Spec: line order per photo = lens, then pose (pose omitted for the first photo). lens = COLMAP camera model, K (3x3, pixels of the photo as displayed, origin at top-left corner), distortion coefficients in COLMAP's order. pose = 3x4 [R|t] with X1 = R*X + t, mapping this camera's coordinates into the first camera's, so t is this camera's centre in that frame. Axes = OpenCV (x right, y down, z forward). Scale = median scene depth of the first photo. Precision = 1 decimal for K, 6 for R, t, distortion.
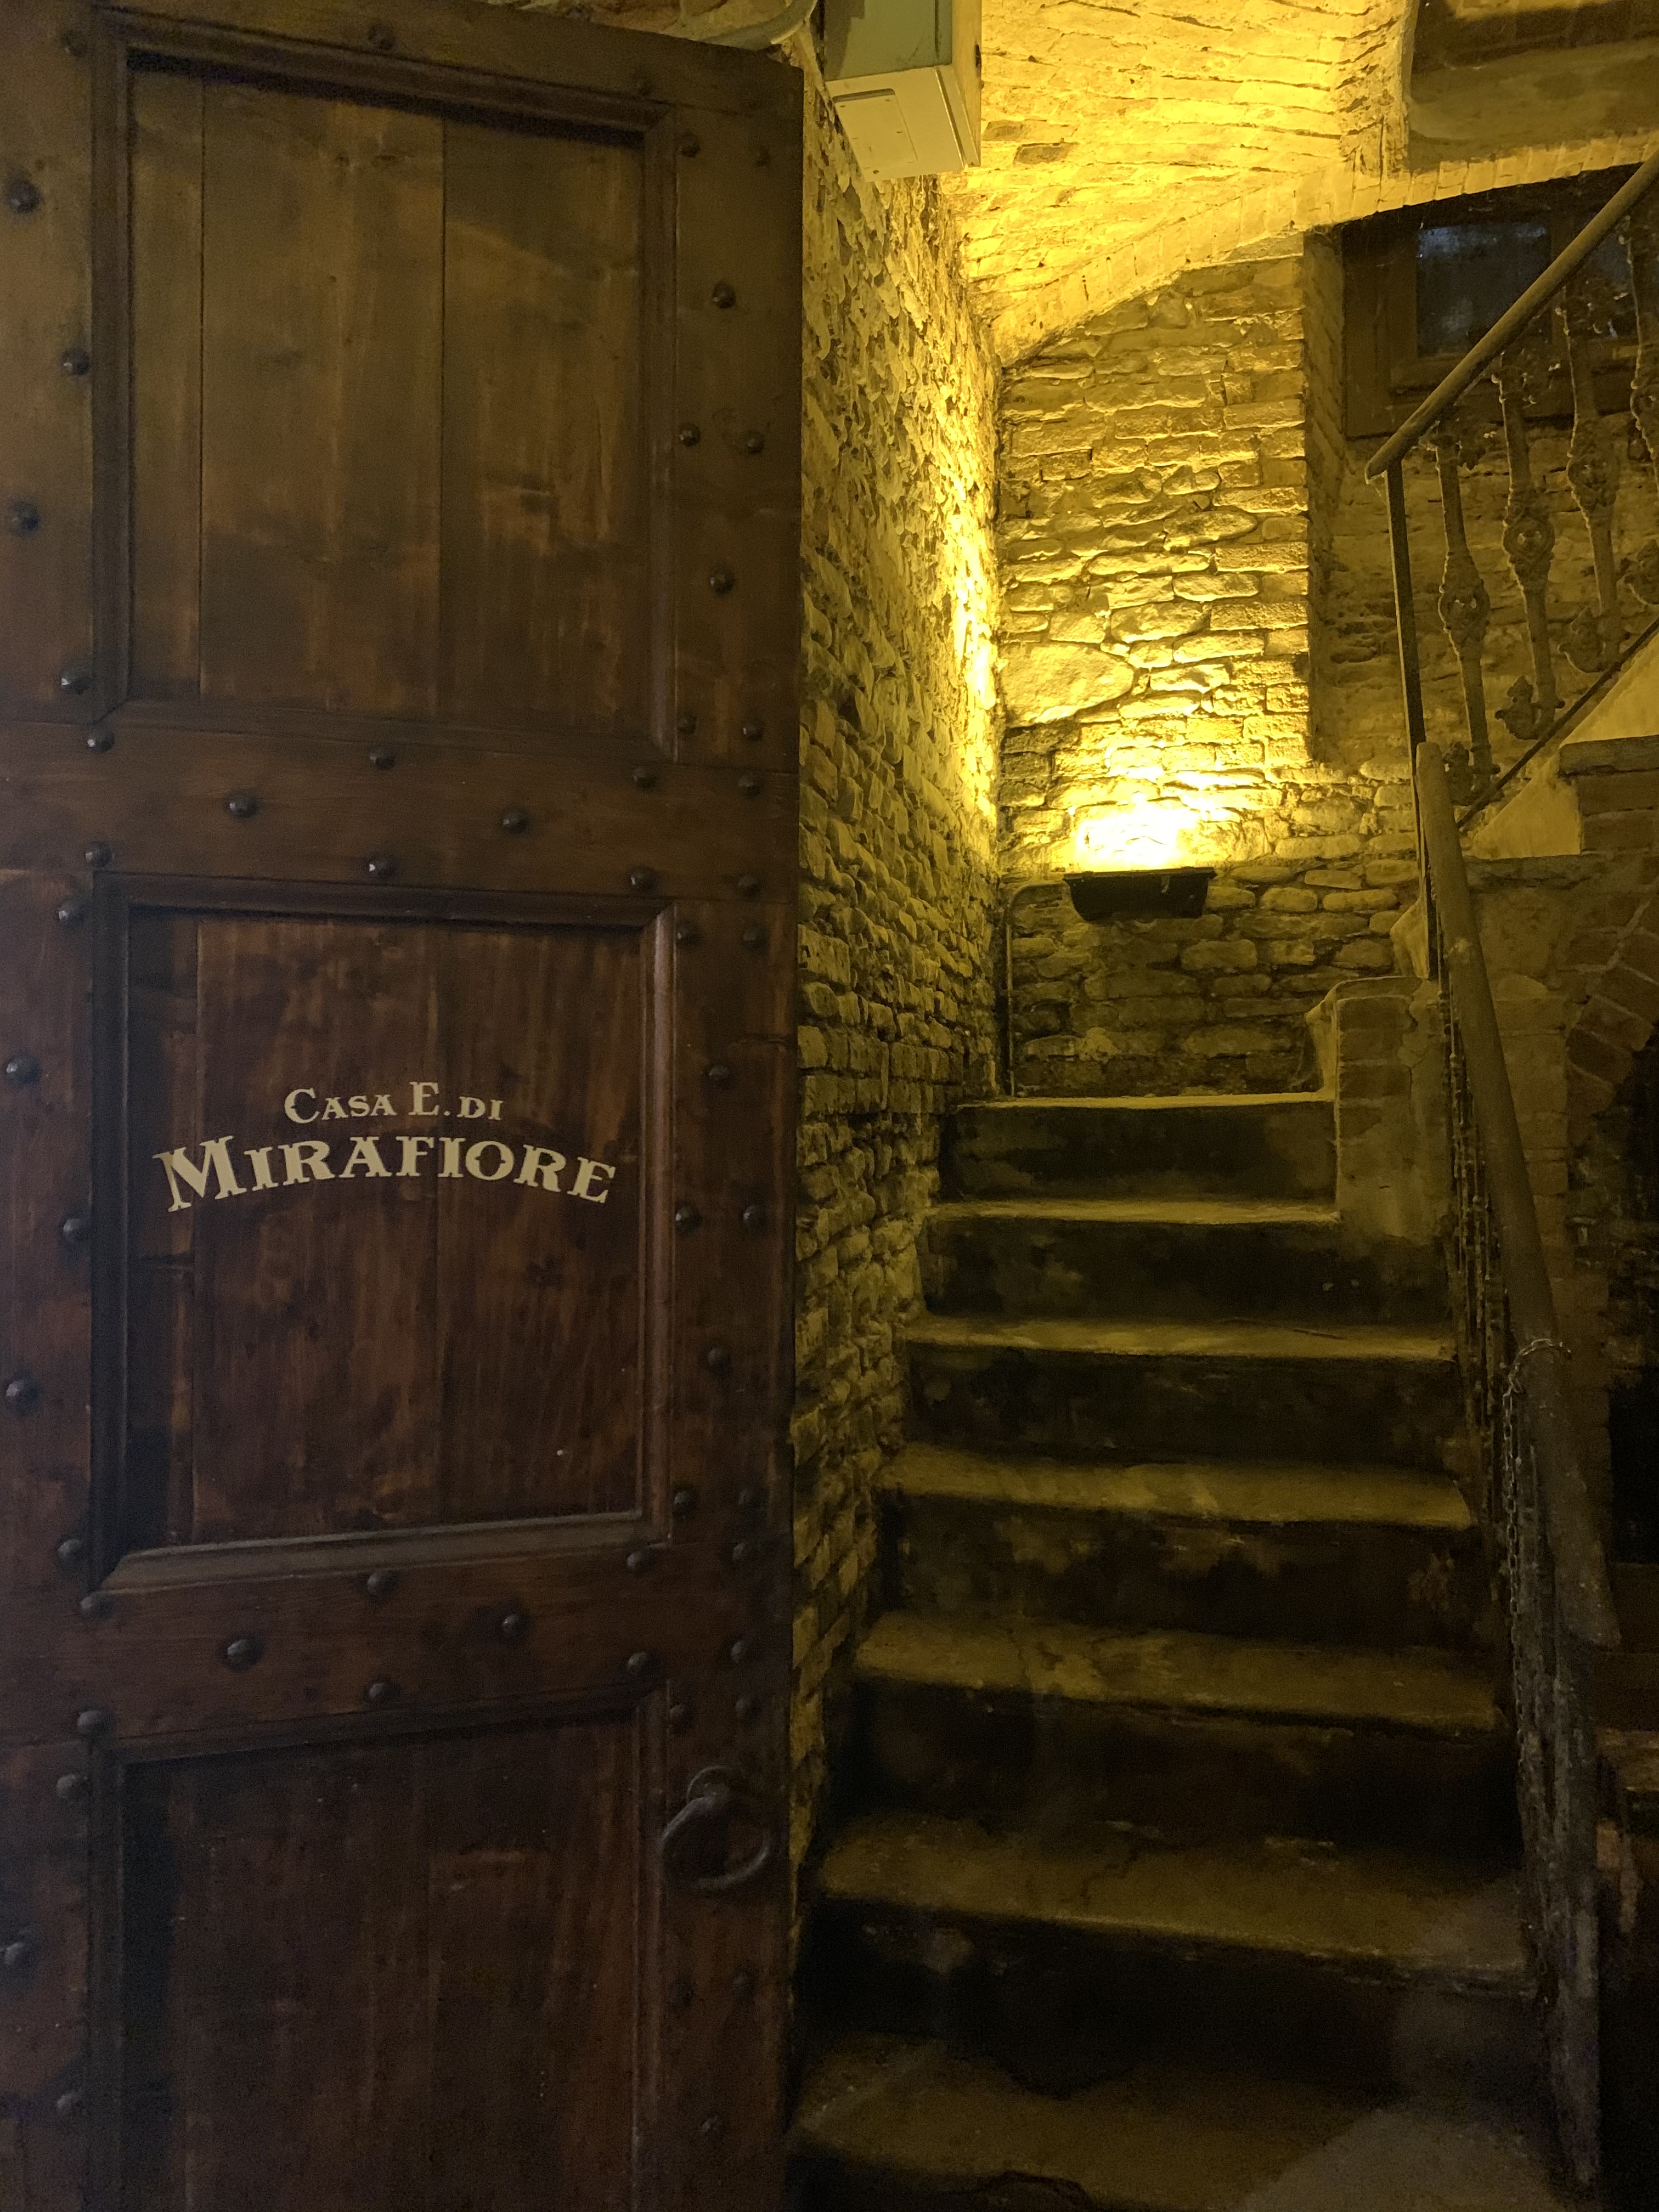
lens RADIAL K [[1744.7, 0, 822.7], [0, 1744.7, 1093.9], [0, 0, 1]] dist [0.025901, -0.012609]
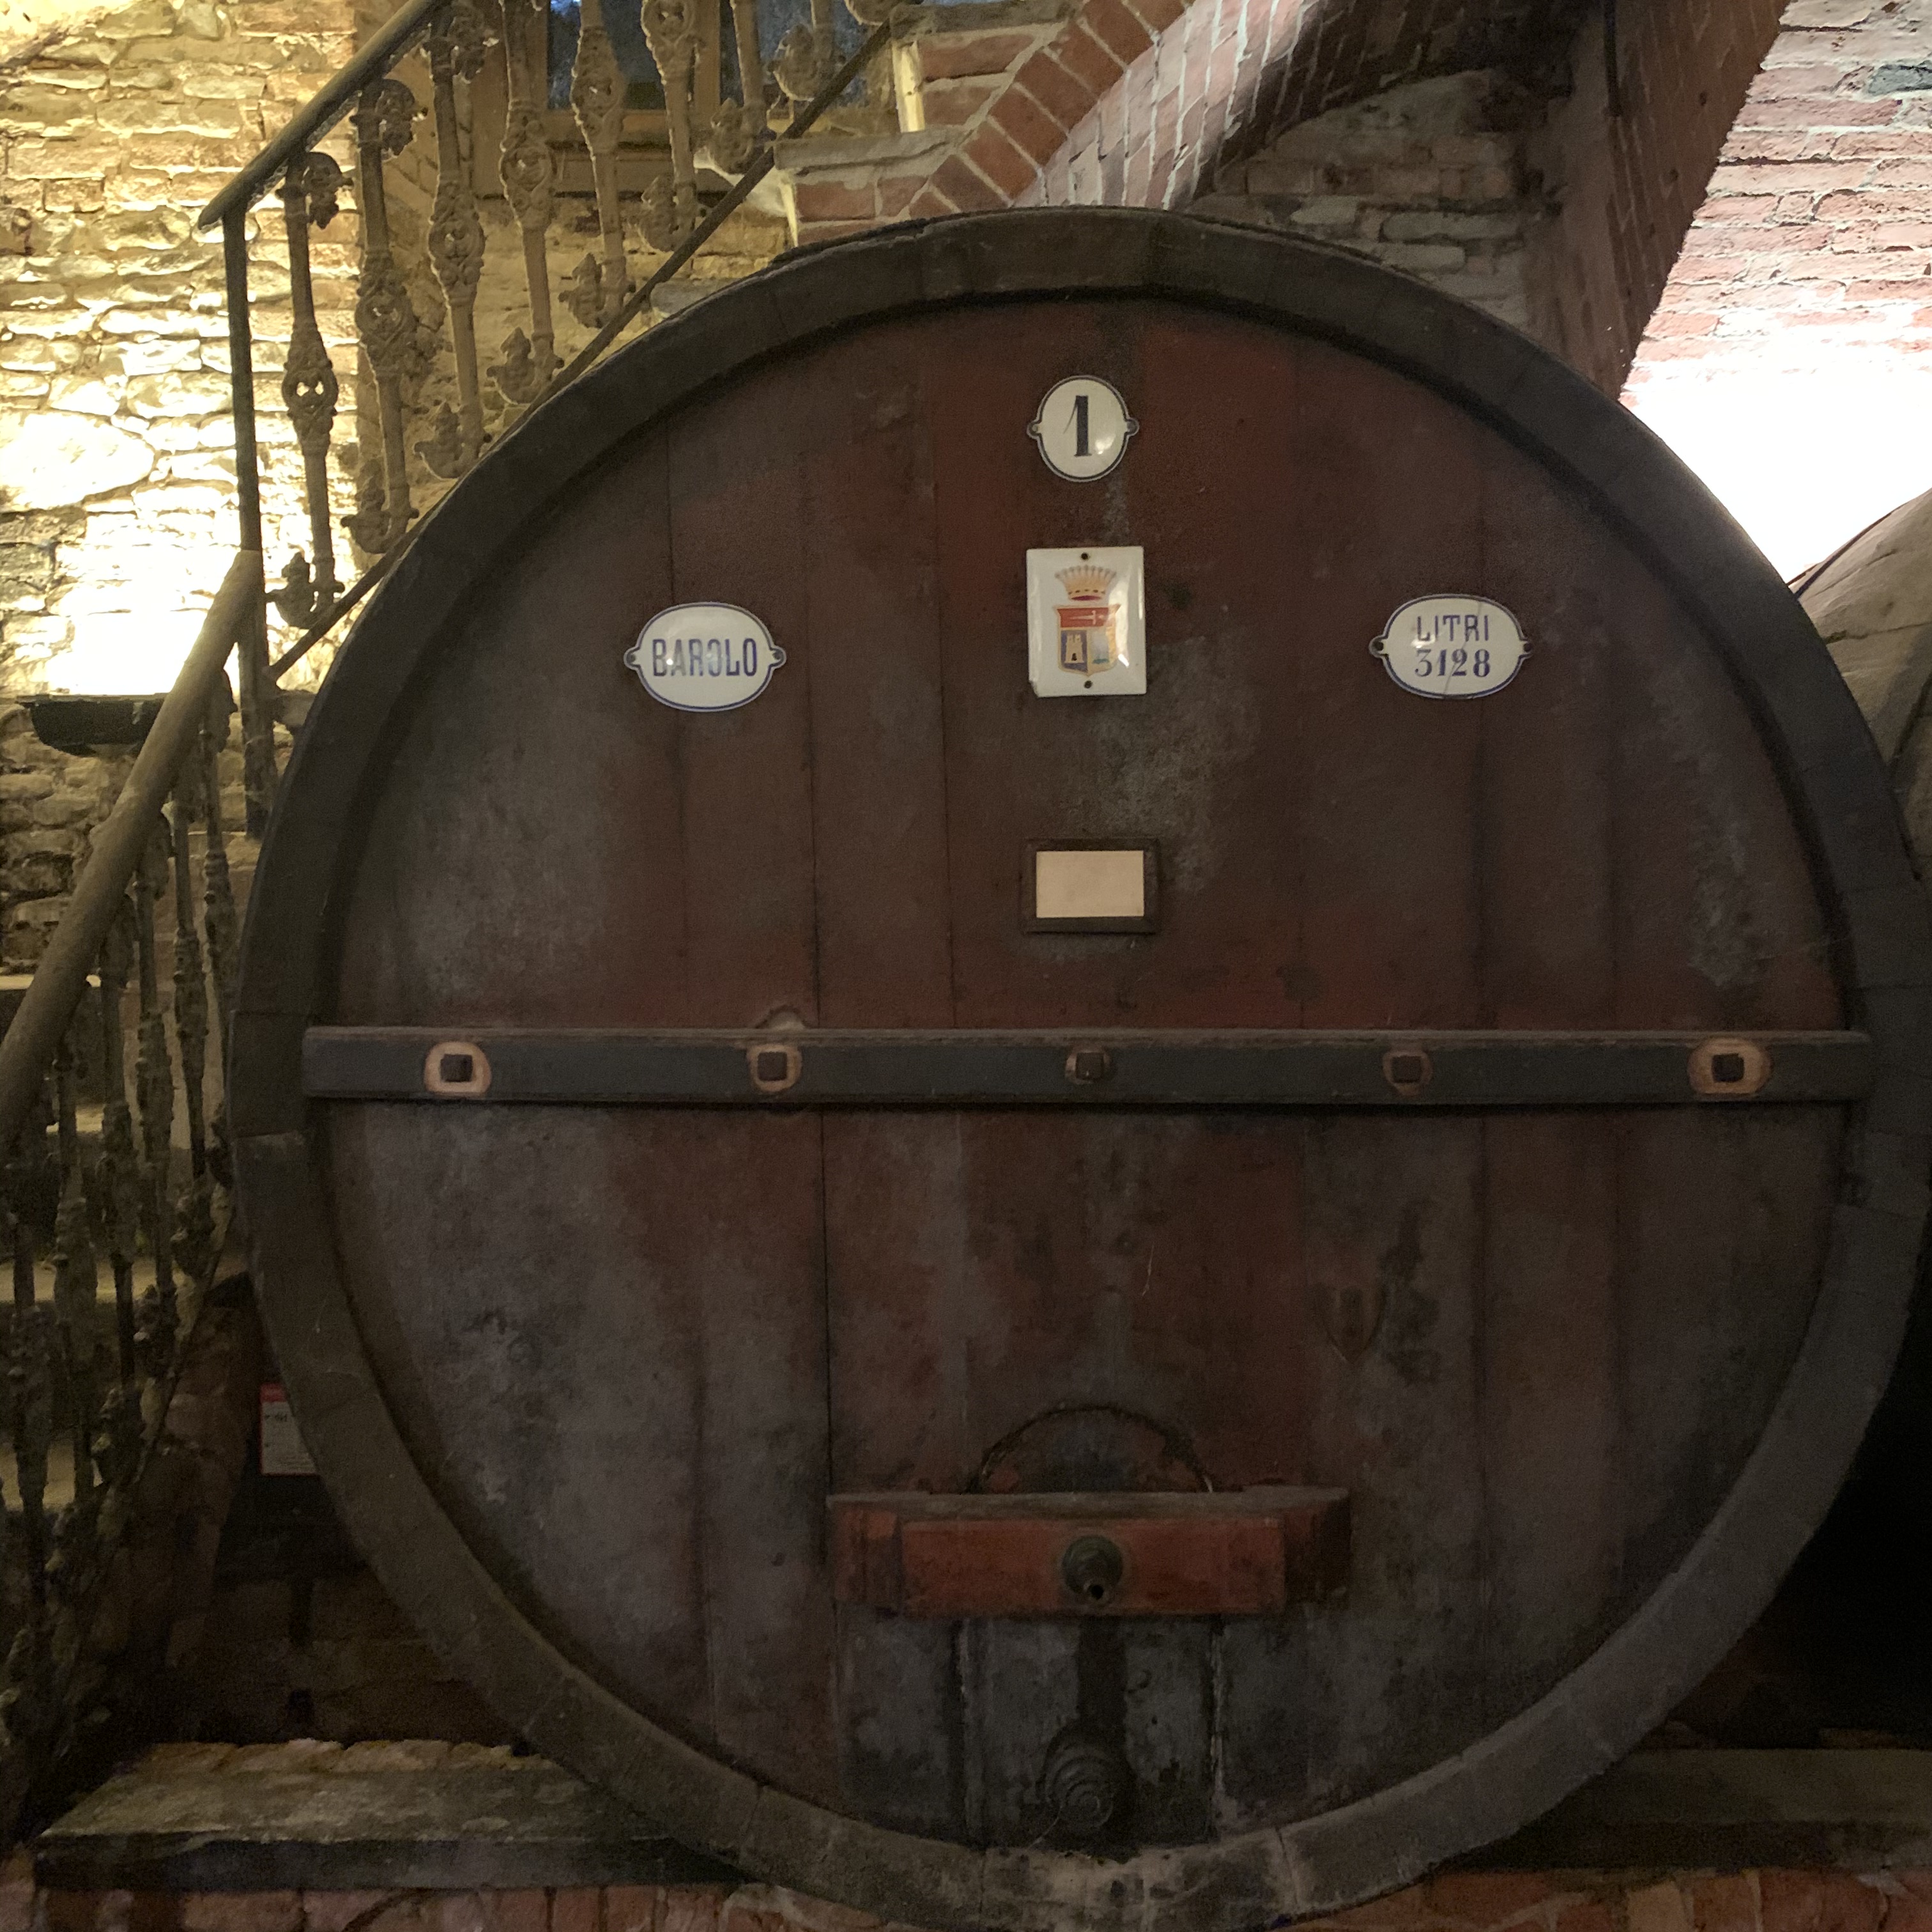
lens RADIAL K [[2037.7, 0, 962.3], [0, 2037.7, 943.0], [0, 0, 1]] dist [0.019409, 0.000000]
pose [[0.976776, 0.009807, 0.214038, 0.351100], [-0.007756, 0.999916, -0.010419, -0.005680], [-0.214122, 0.008516, 0.976770, -0.012258]]
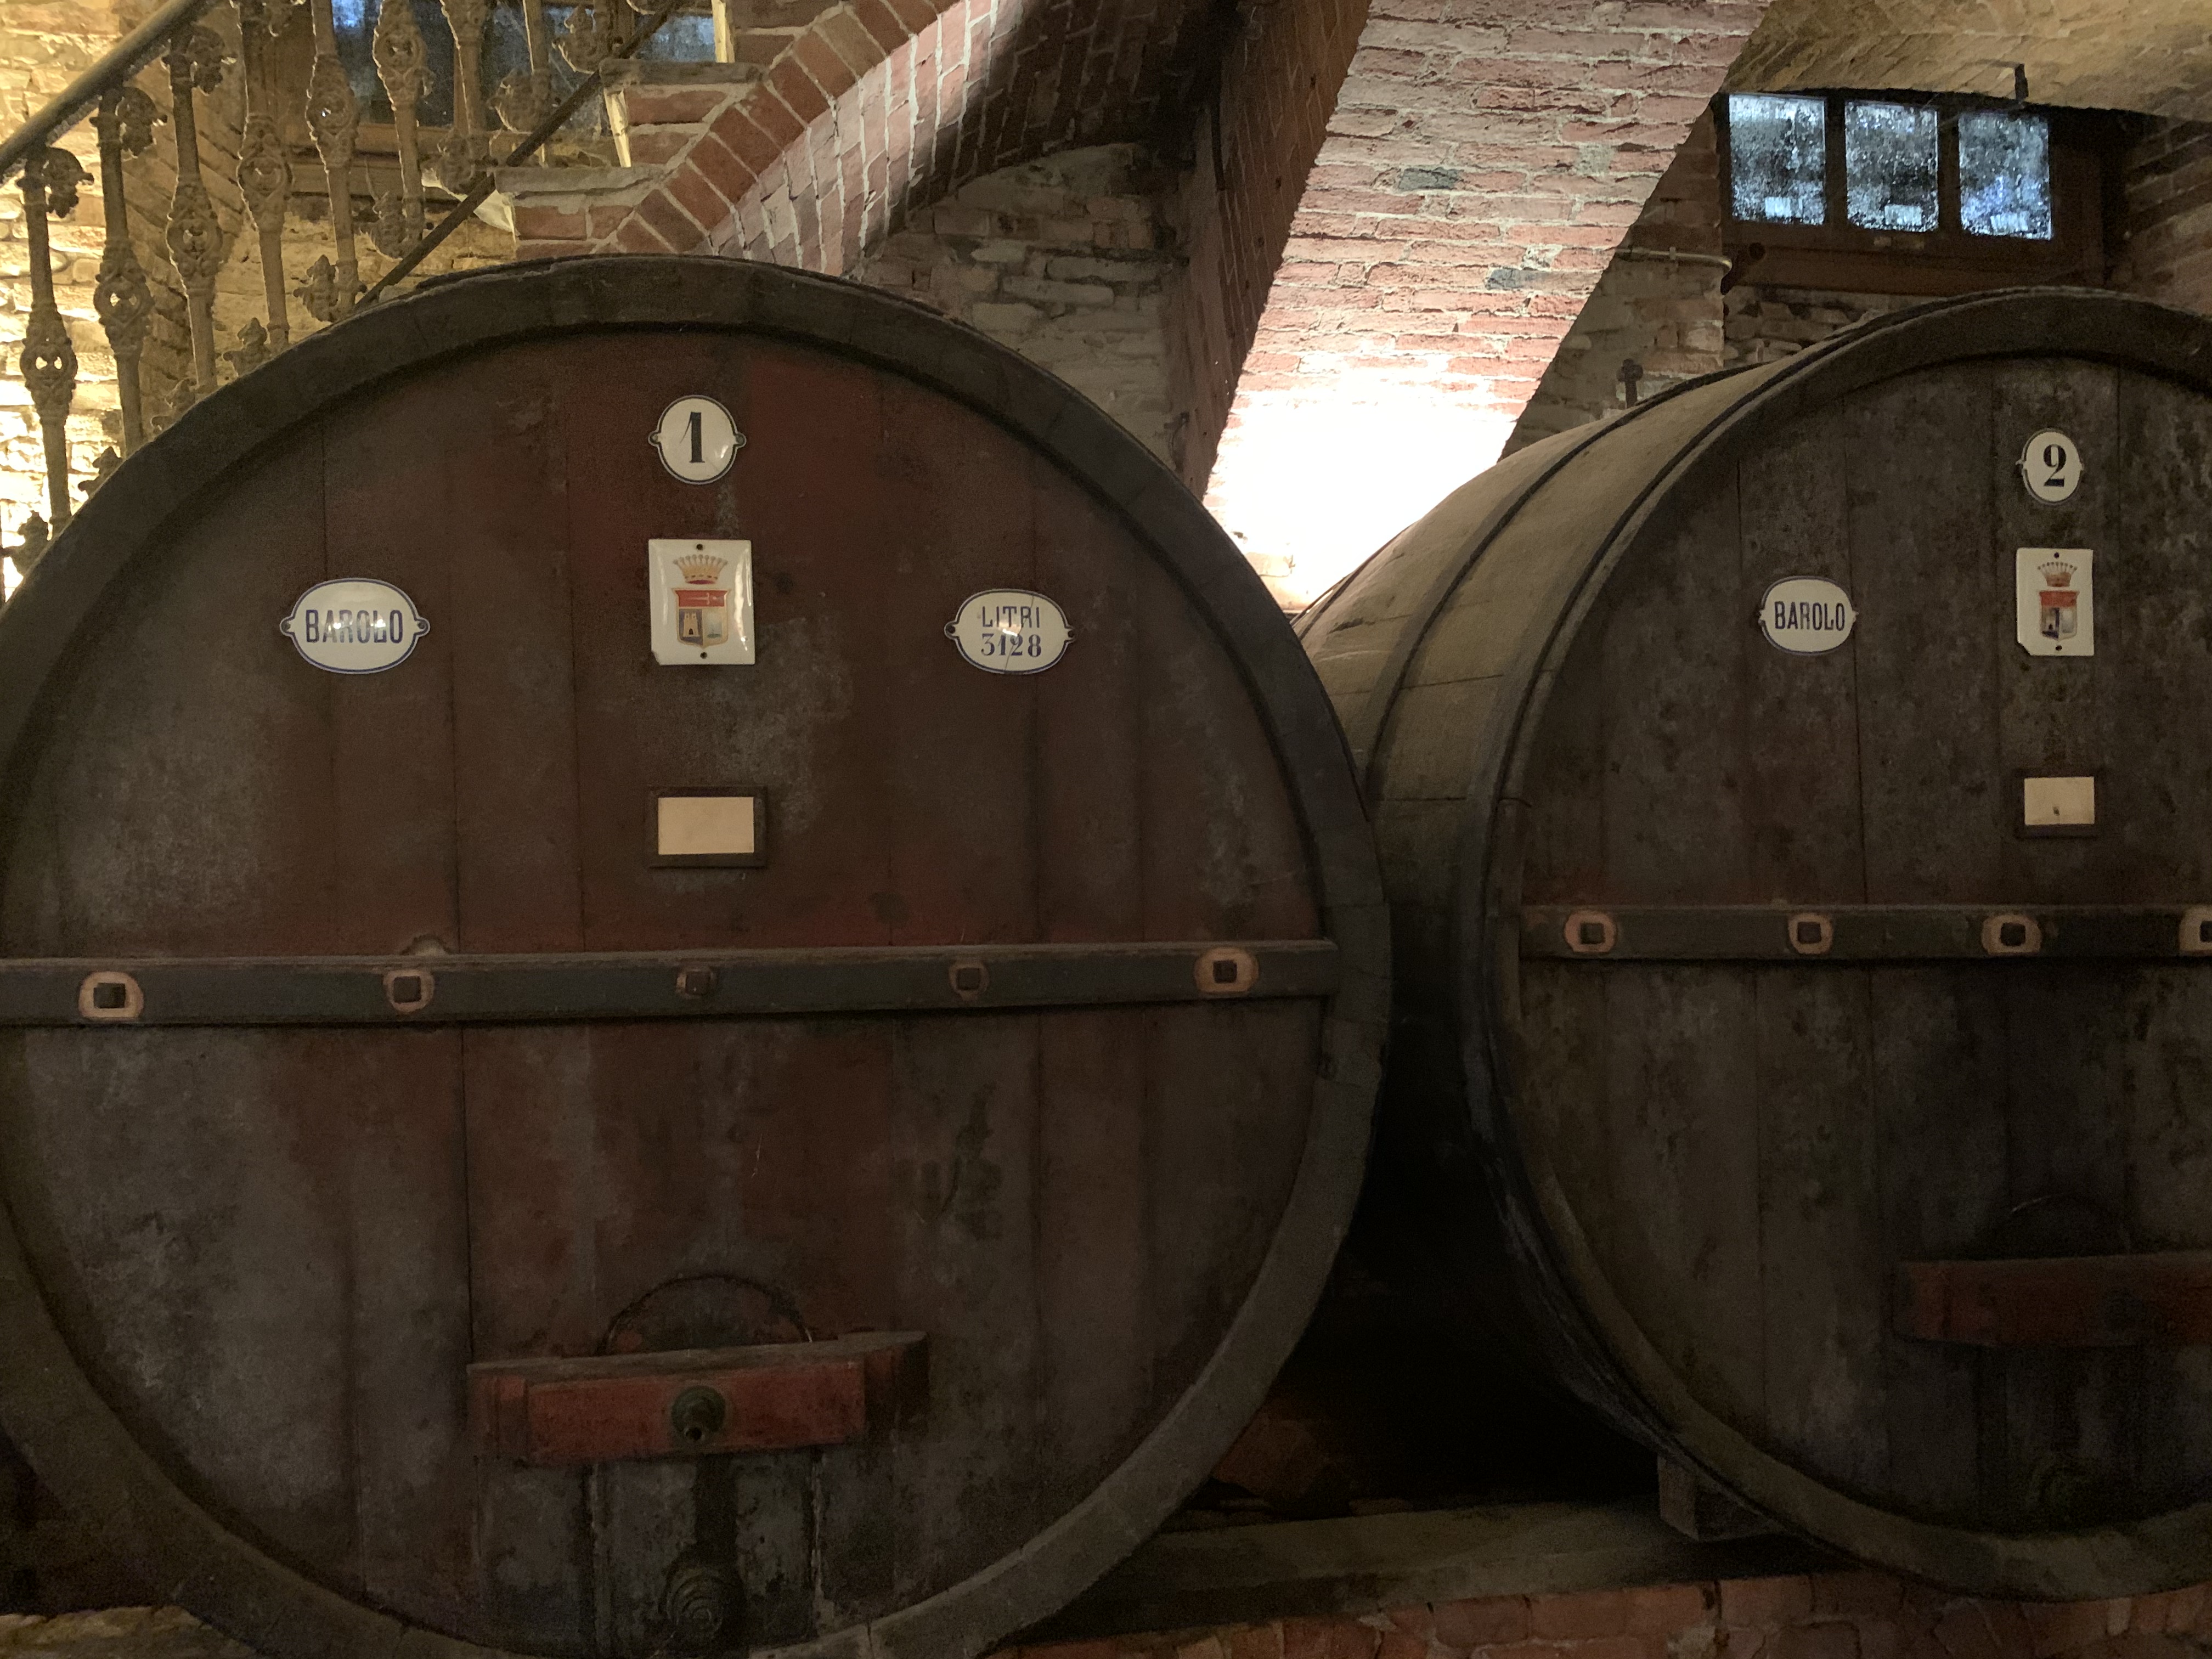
lens RADIAL K [[1744.7, 0, 1090.6], [0, 1744.7, 817.2], [0, 0, 1]] dist [0.025901, -0.012609]
pose [[0.922524, 0.012046, 0.385751, 0.390647], [-0.000268, 0.999533, -0.030571, -0.011779], [-0.385938, 0.028099, 0.922096, -0.034287]]
